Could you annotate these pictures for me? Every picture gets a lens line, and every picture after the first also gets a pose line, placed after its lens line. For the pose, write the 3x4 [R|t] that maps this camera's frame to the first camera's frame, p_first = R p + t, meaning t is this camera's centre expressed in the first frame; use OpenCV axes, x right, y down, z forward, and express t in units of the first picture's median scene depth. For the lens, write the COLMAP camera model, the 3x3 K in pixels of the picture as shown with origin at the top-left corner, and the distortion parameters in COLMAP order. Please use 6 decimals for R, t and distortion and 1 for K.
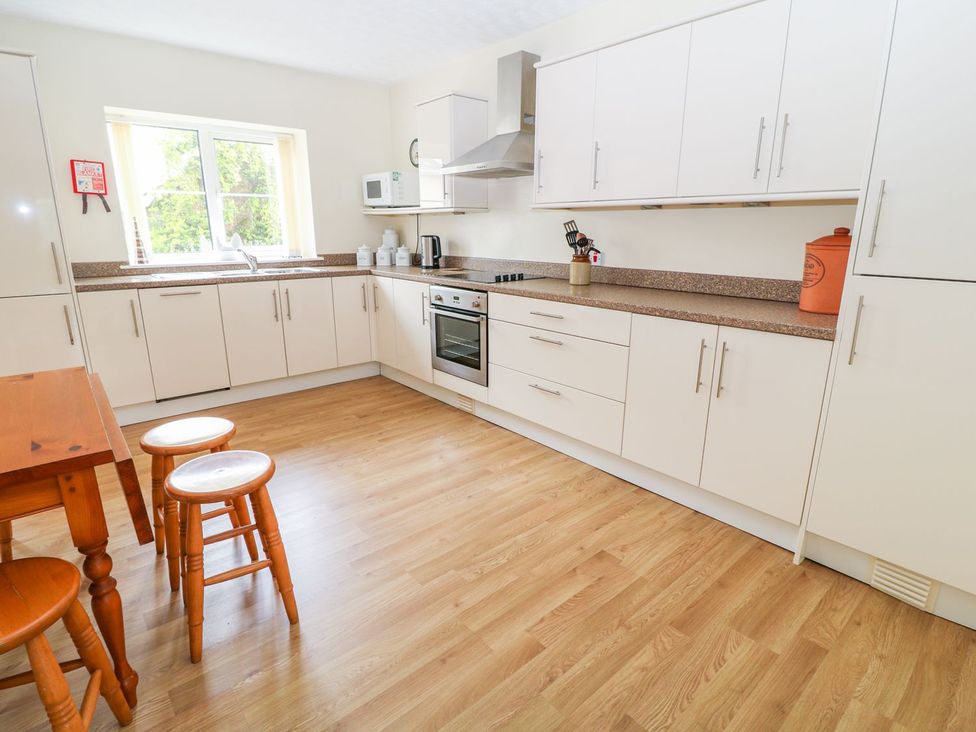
lens RADIAL K [[521.2, 0, 500.4], [0, 521.2, 363.5], [0, 0, 1]] dist [-0.014467, -0.001860]
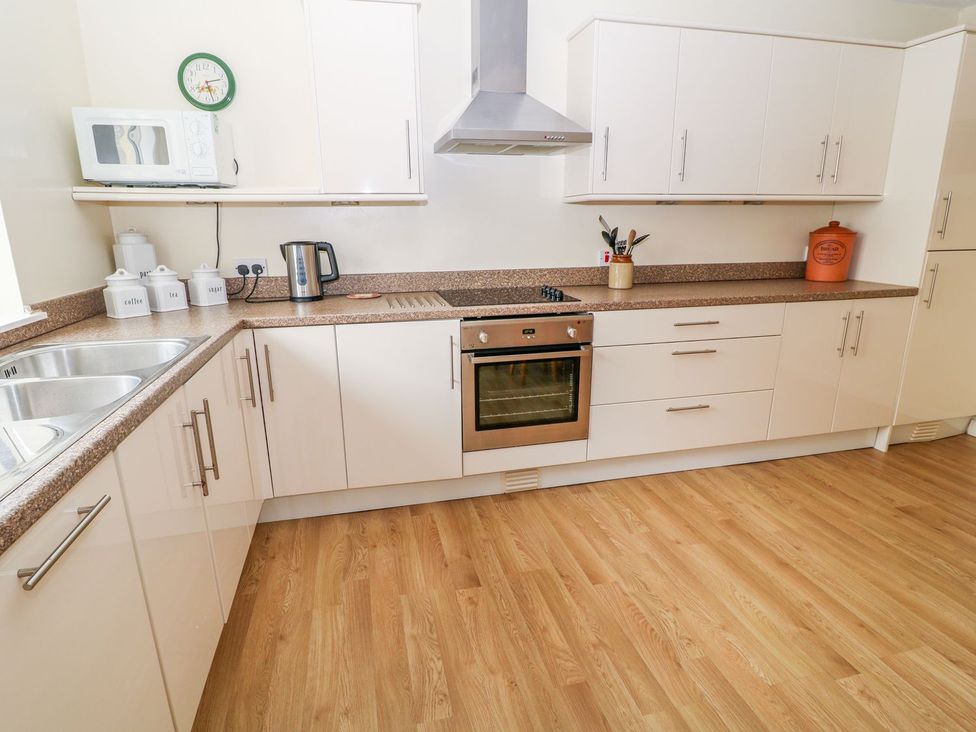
lens RADIAL K [[521.2, 0, 500.4], [0, 521.2, 363.5], [0, 0, 1]] dist [-0.014467, -0.001860]
pose [[0.465590, -0.237404, 0.852564, -0.735378], [0.233287, 0.962199, 0.140533, -0.204460], [-0.853700, 0.133461, 0.503373, 0.763173]]
